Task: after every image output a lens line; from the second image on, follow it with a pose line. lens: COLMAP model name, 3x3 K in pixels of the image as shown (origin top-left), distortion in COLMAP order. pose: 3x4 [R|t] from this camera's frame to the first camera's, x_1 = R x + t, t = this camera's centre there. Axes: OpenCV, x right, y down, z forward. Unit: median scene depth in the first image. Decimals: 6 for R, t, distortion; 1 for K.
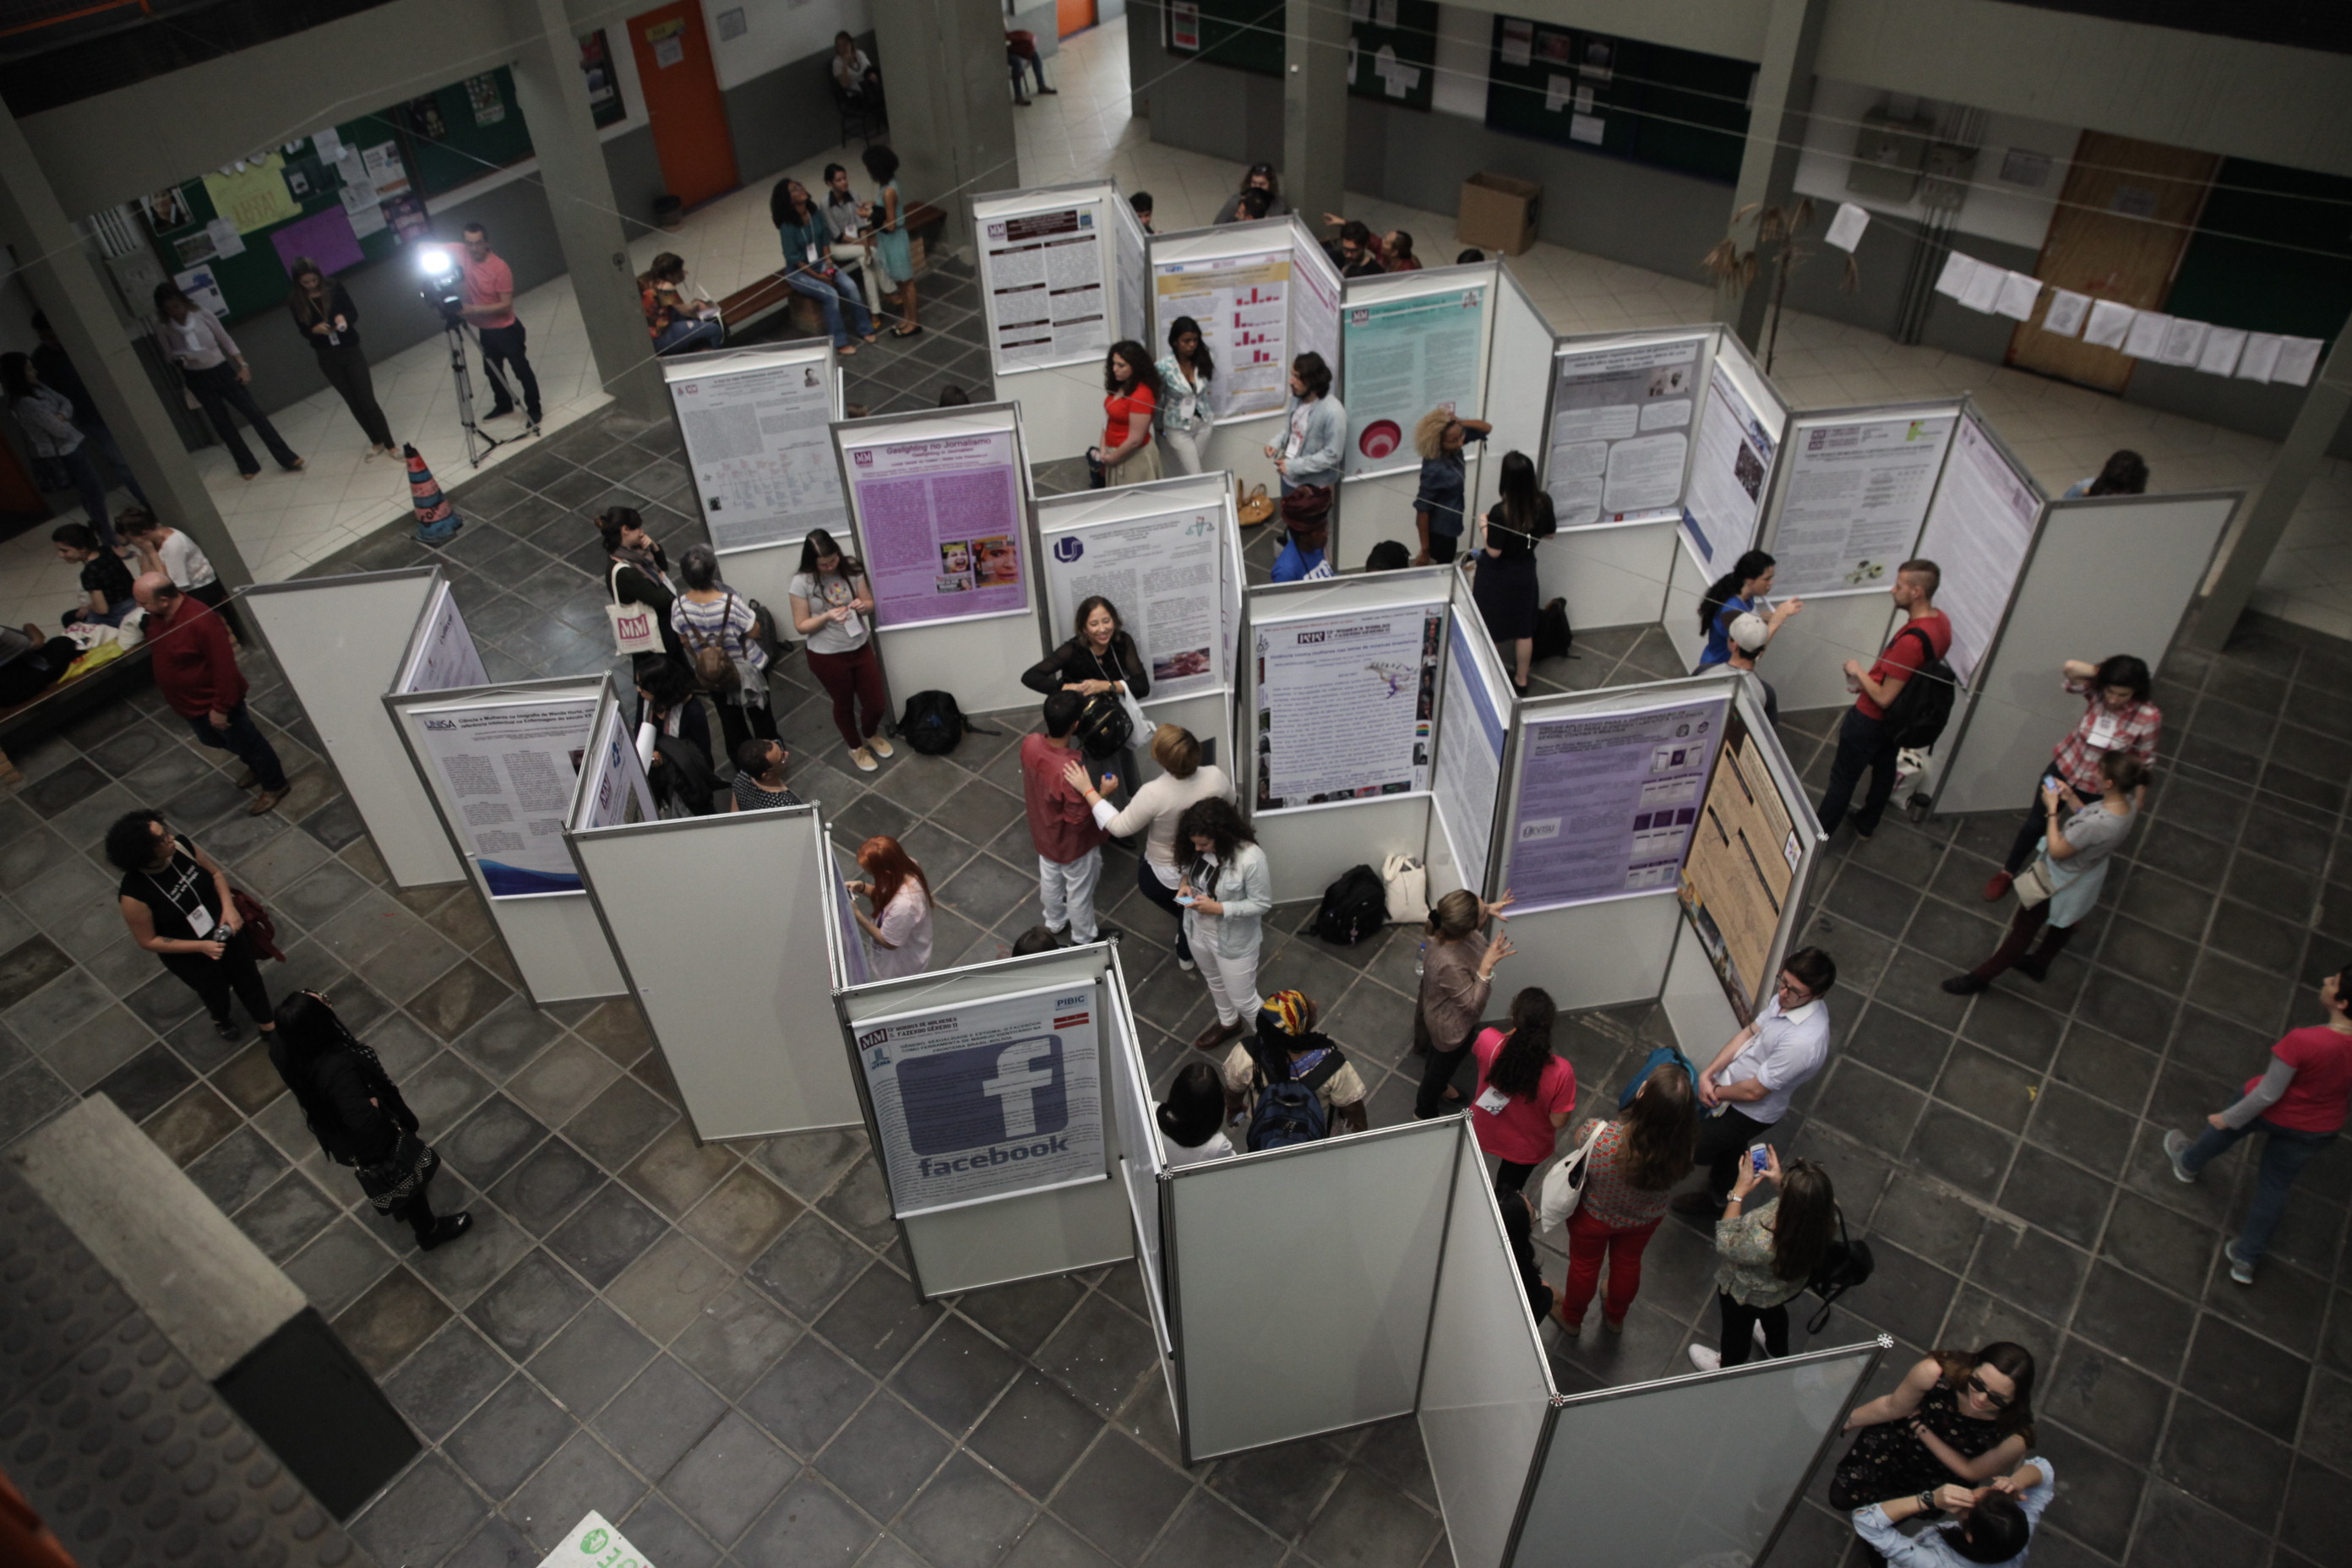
lens RADIAL K [[1596.7, 0, 1176.0], [0, 1596.7, 784.0], [0, 0, 1]] dist [-0.100497, 0.070165]
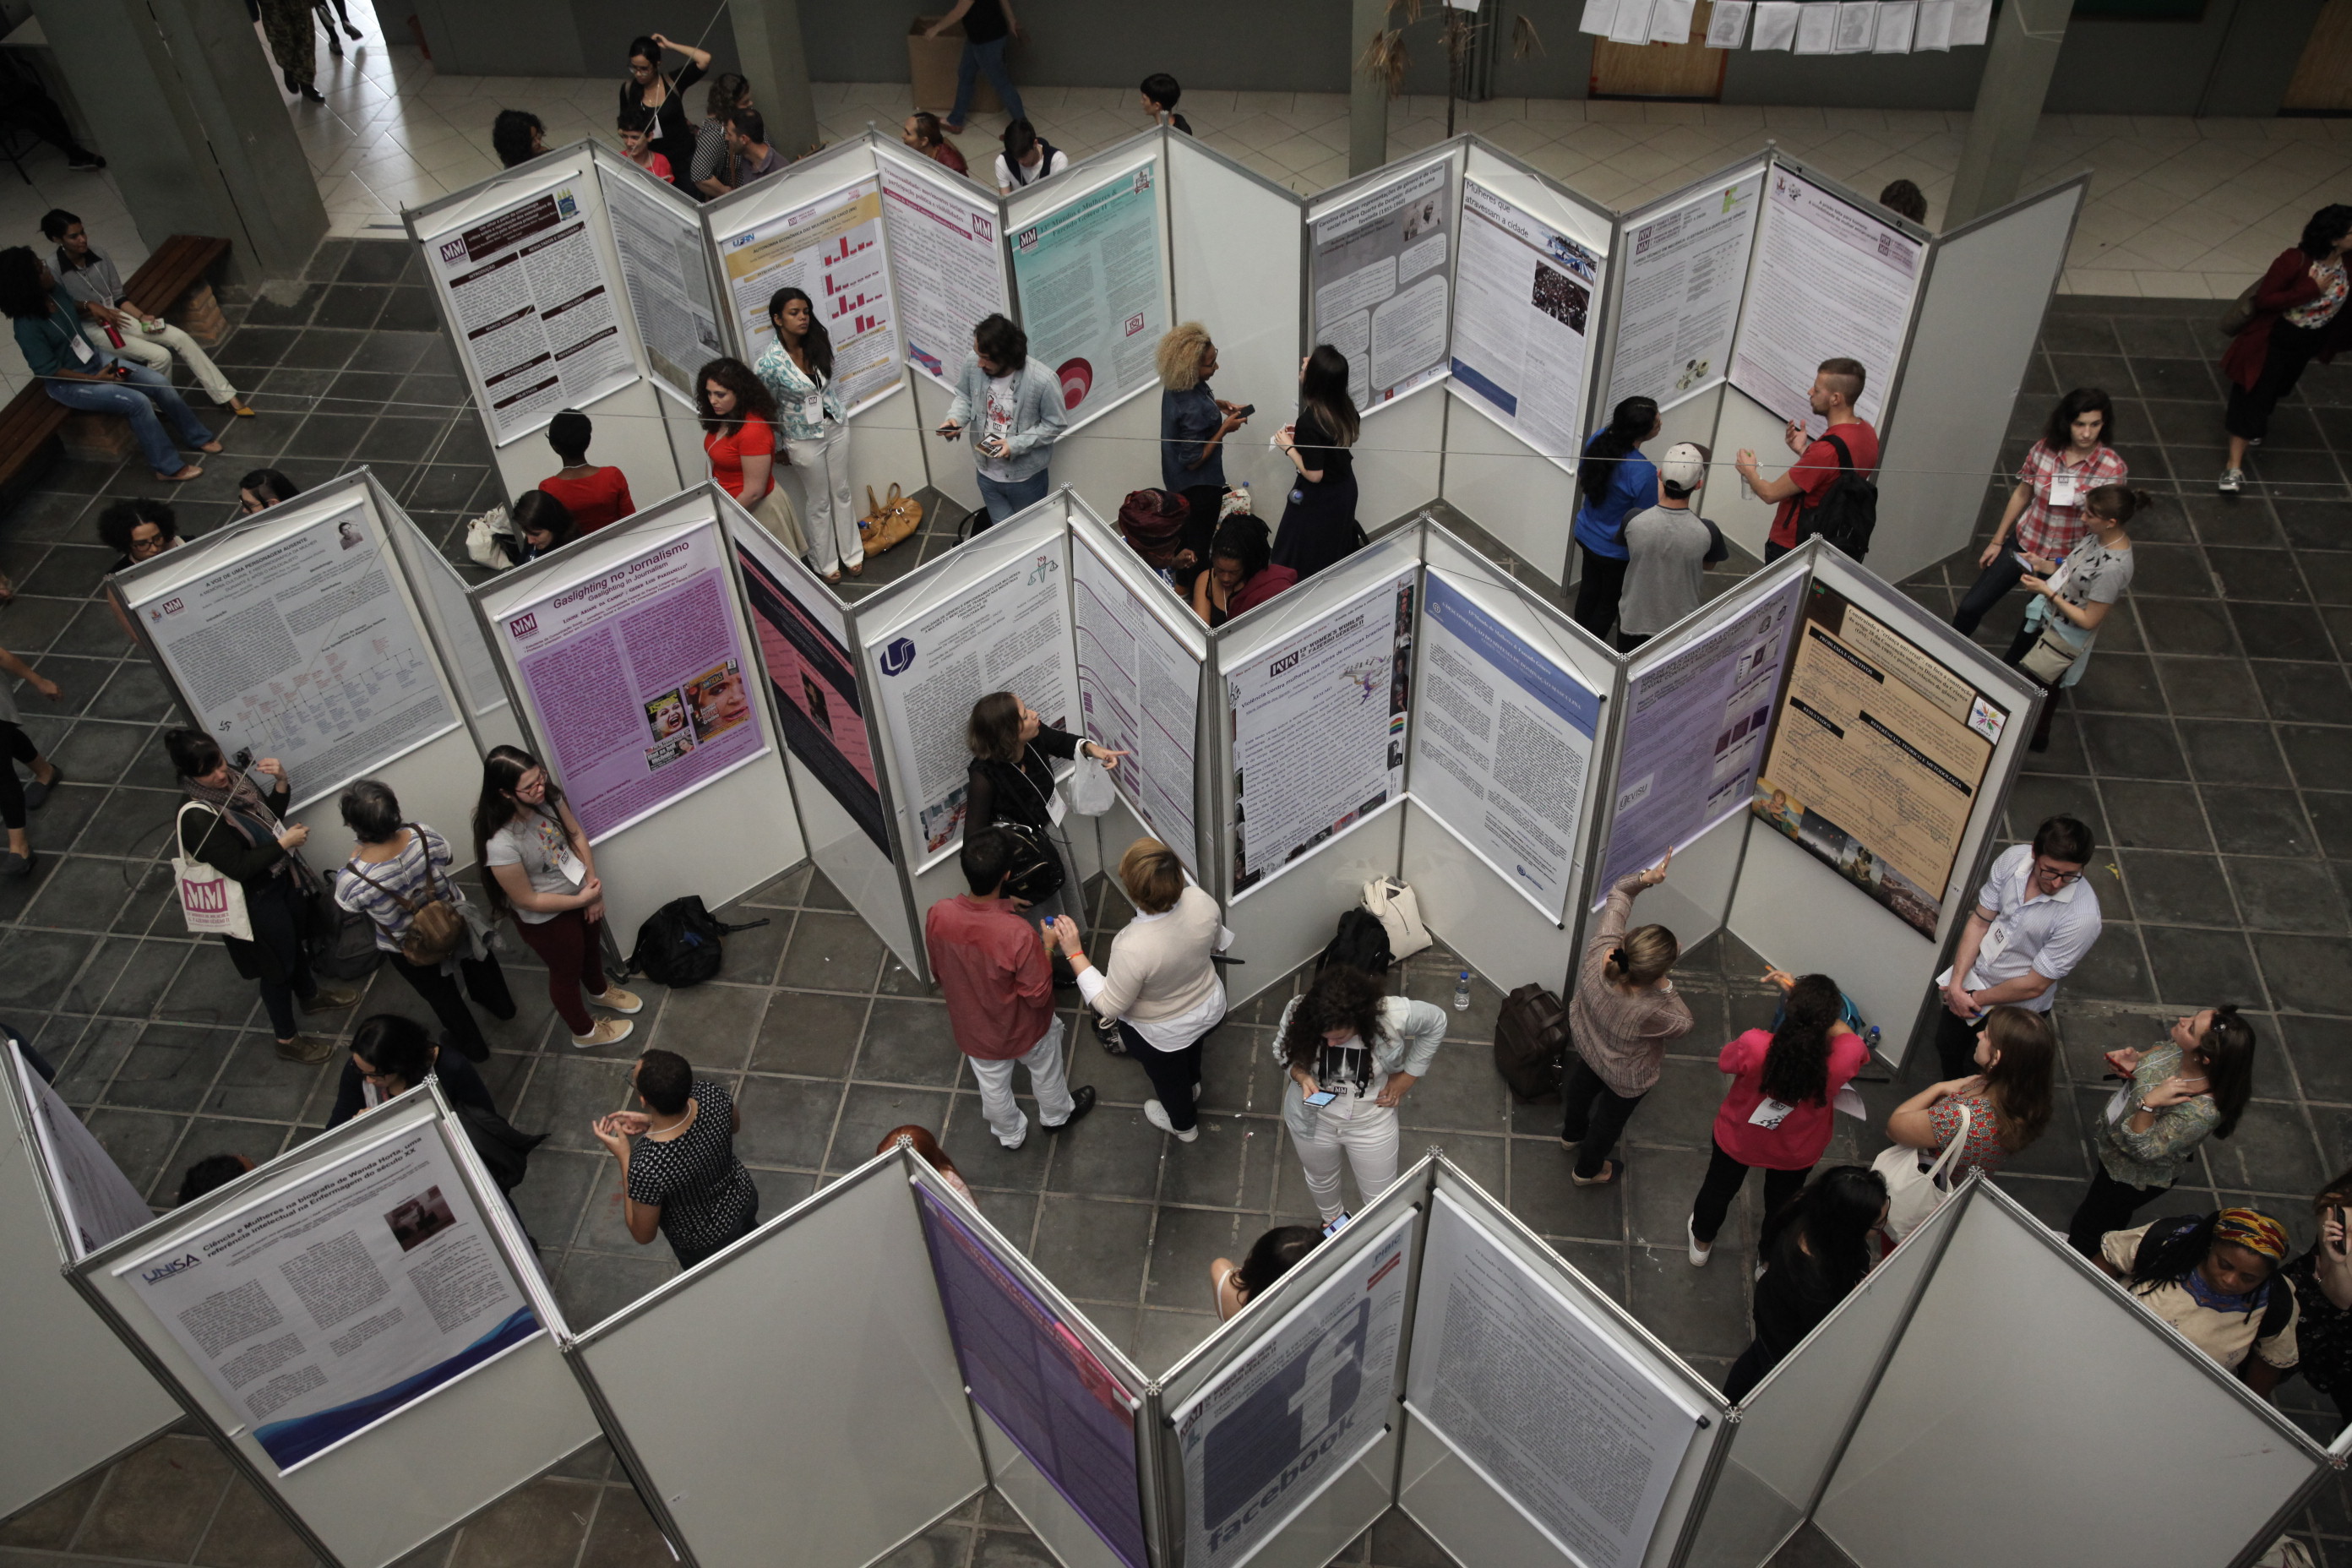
lens RADIAL K [[1905.8, 0, 1176.0], [0, 1905.8, 784.0], [0, 0, 1]] dist [-0.039159, 0.008251]
pose [[0.873696, -0.349466, 0.338420, -0.235720], [0.340412, 0.936161, 0.087880, -0.110238], [-0.347527, 0.038421, 0.936883, 0.129806]]
